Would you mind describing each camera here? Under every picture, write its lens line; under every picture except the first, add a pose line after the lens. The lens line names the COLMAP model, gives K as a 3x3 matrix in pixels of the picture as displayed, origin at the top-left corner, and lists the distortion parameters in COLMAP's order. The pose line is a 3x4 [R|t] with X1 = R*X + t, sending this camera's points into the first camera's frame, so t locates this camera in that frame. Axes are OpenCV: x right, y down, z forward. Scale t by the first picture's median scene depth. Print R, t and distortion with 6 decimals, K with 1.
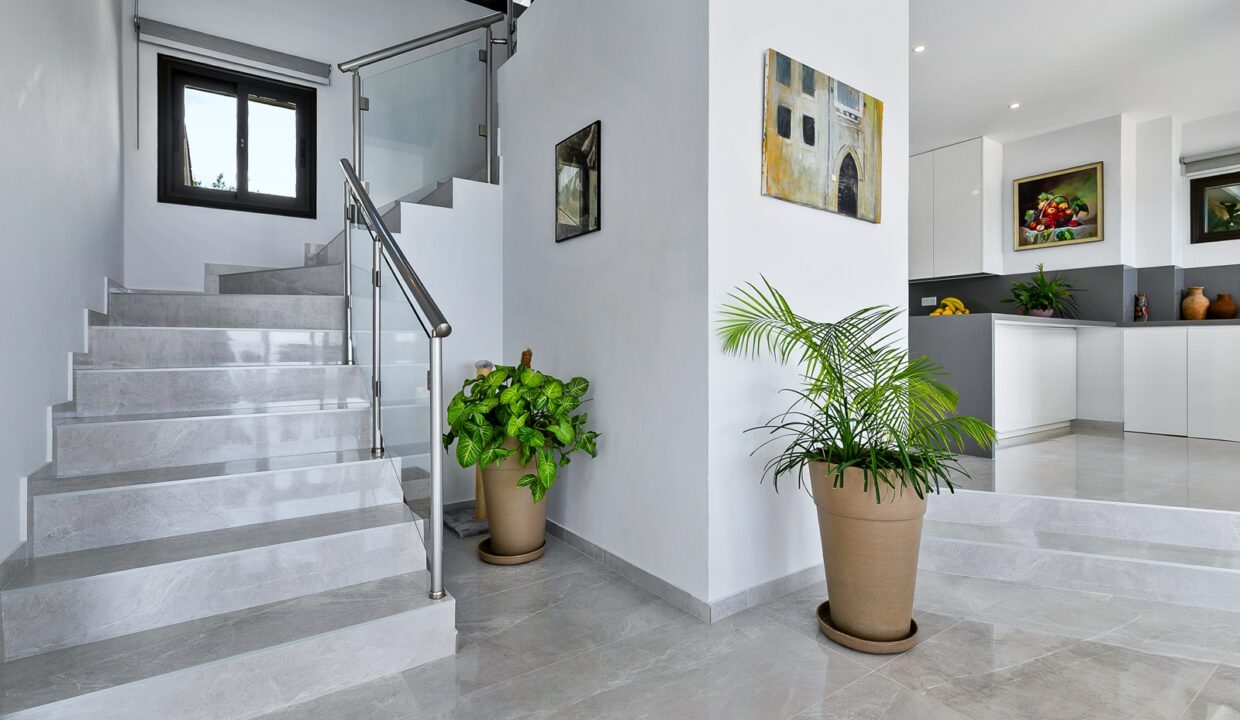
lens RADIAL K [[559.2, 0, 621.5], [0, 559.2, 370.2], [0, 0, 1]] dist [0.000875, -0.000010]
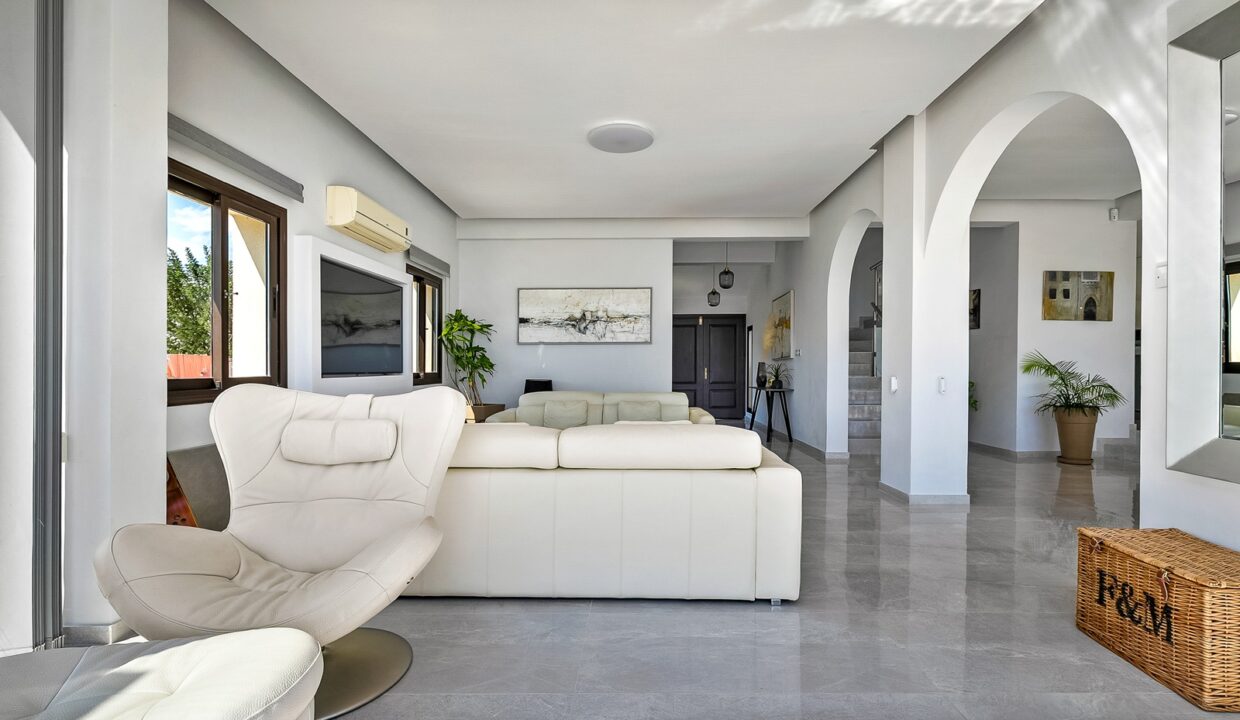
lens RADIAL K [[559.2, 0, 621.5], [0, 559.2, 370.2], [0, 0, 1]] dist [0.000875, -0.000010]
pose [[0.801075, 0.000968, -0.598564, 0.231171], [-0.007590, 0.999935, -0.008542, -0.006050], [0.598517, 0.011386, 0.801030, -2.607173]]
